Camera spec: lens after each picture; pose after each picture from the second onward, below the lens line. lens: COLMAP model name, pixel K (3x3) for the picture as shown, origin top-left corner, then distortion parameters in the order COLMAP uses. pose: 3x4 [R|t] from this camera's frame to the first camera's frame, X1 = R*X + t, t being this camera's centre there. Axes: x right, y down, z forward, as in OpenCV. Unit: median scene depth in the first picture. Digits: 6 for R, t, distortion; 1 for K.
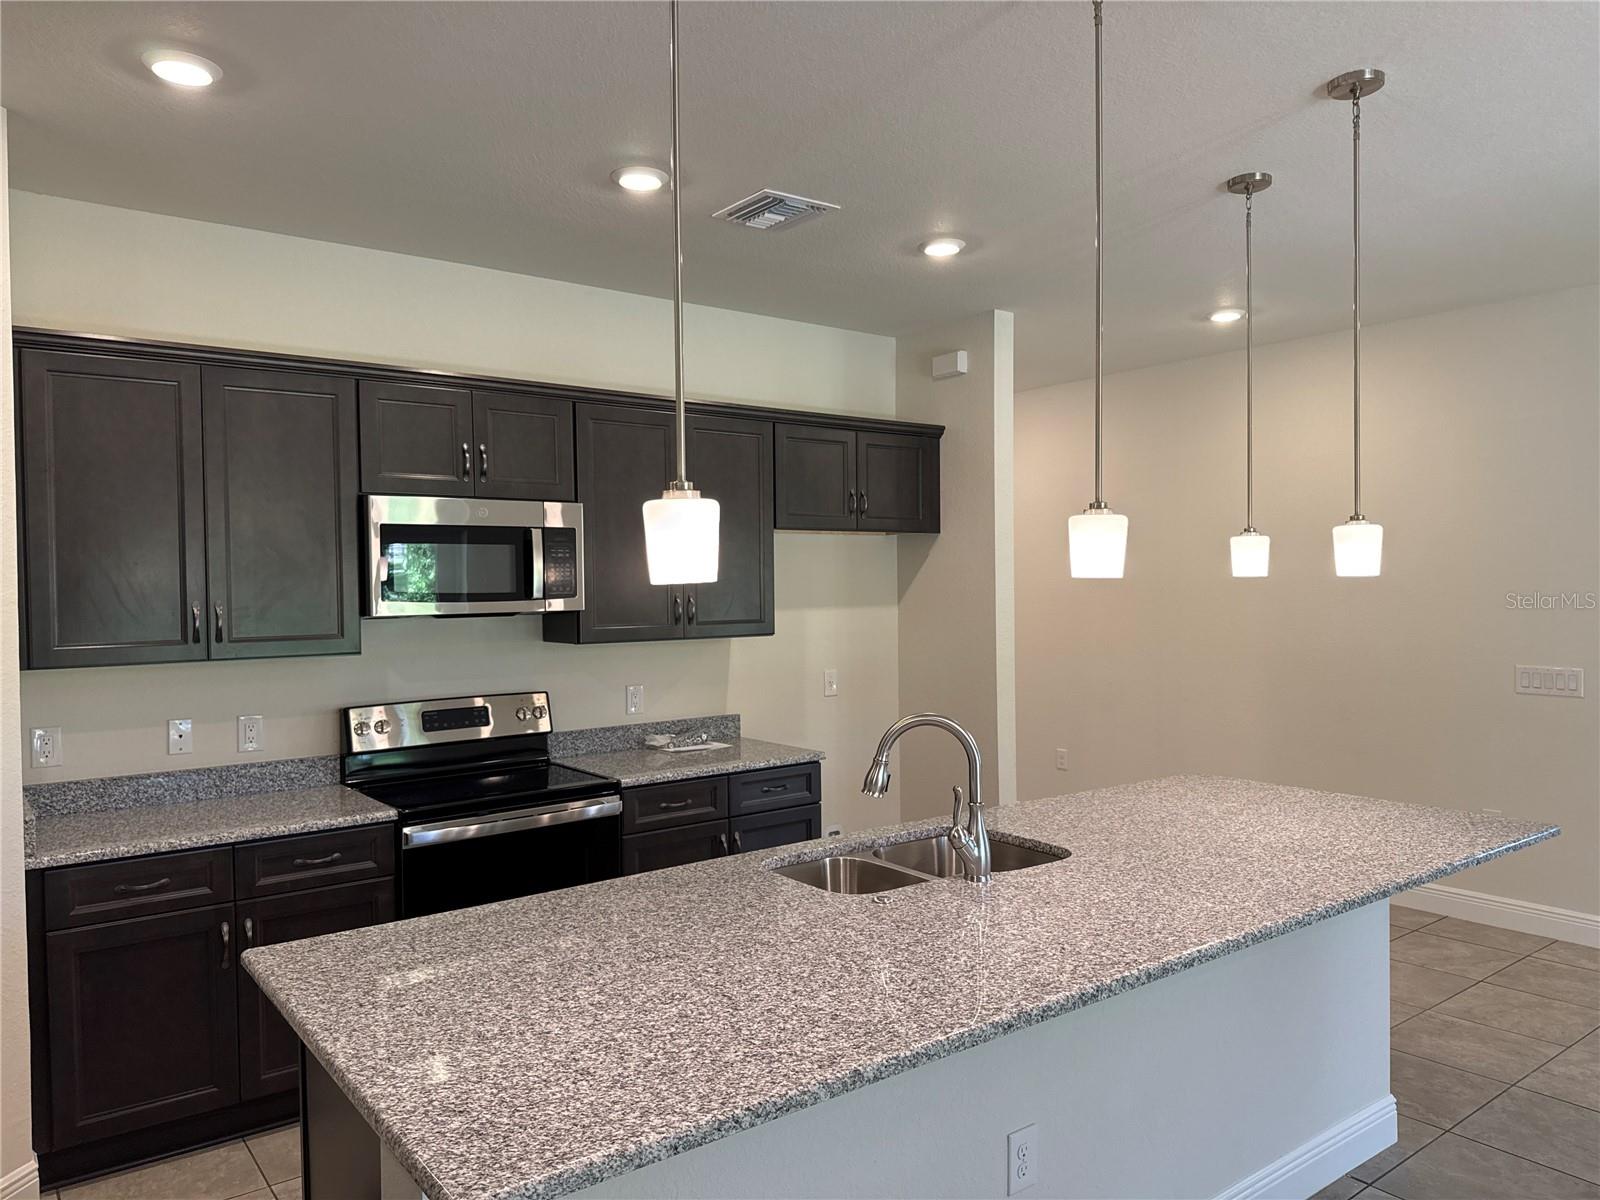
lens RADIAL K [[1138.0, 0, 803.7], [0, 1138.0, 607.4], [0, 0, 1]] dist [0.063287, -0.017181]
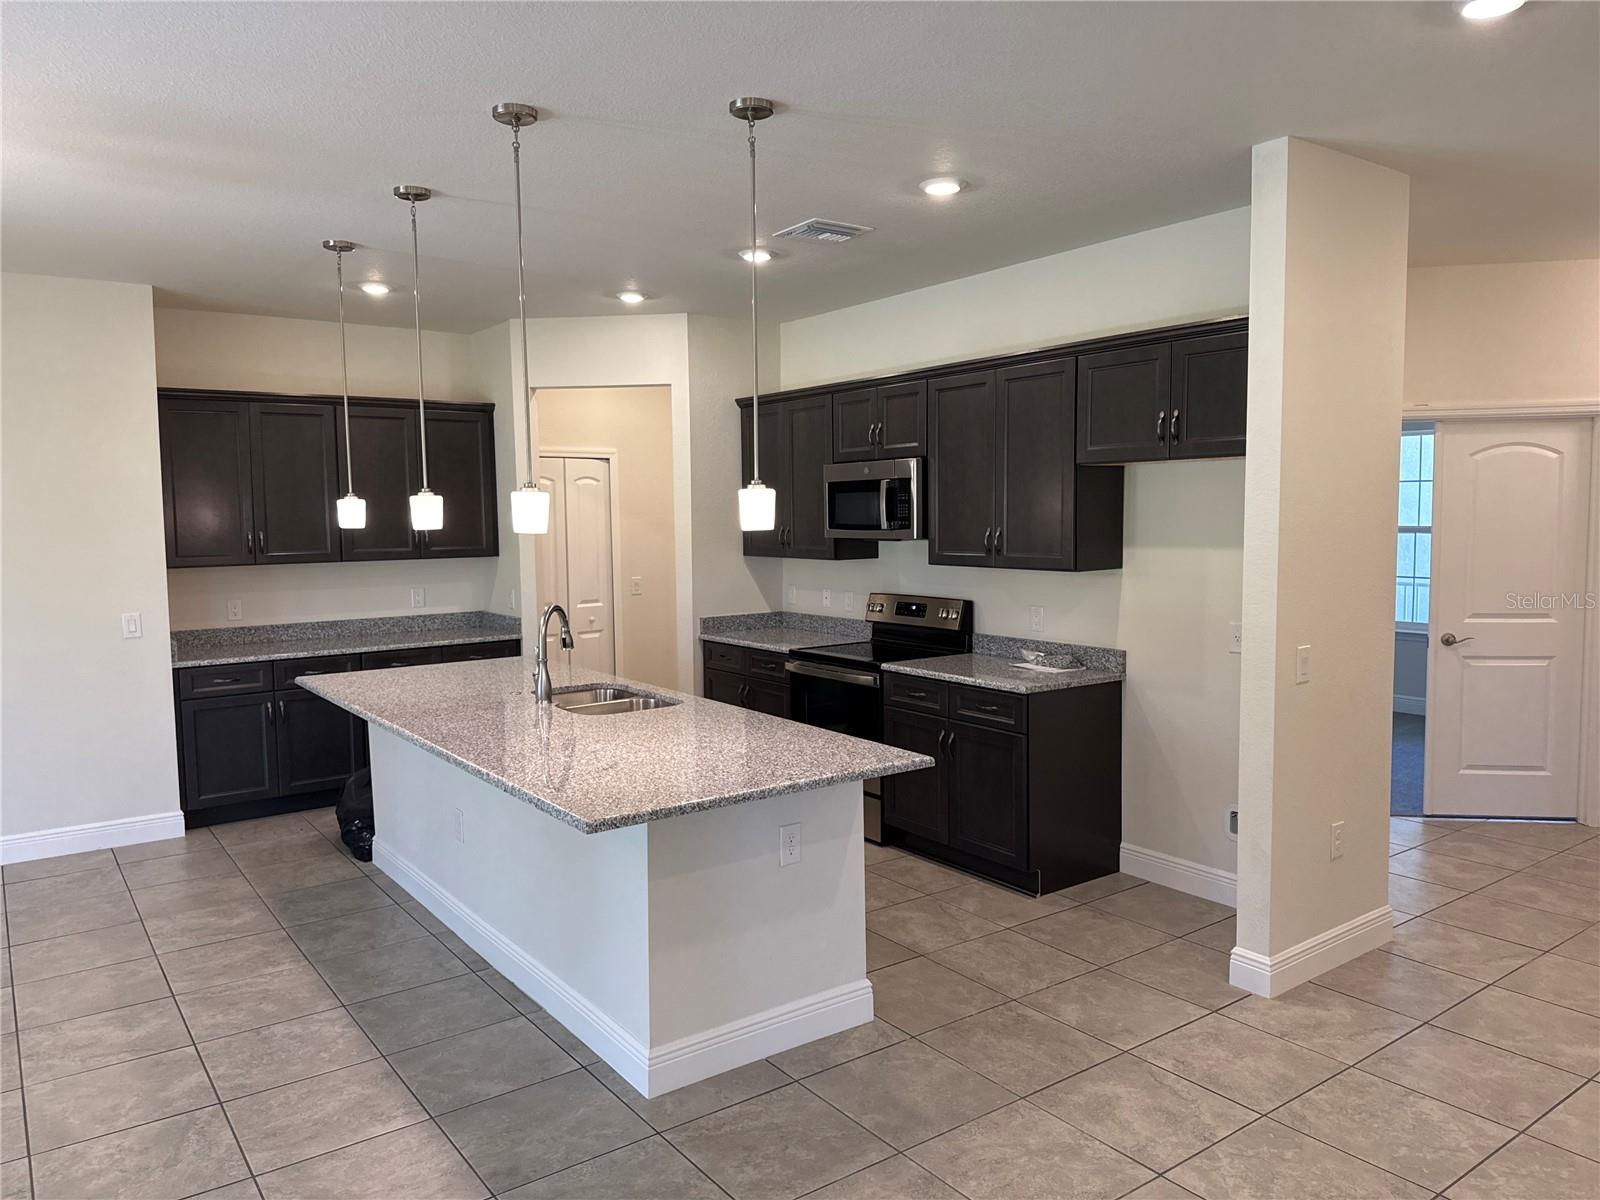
lens RADIAL K [[1138.0, 0, 806.6], [0, 1138.0, 597.9], [0, 0, 1]] dist [0.063287, -0.017181]
pose [[-0.026616, 0.092953, -0.995315, 1.133930], [-0.005740, 0.995637, 0.093136, -0.051912], [0.999629, 0.008192, -0.025966, 0.906444]]
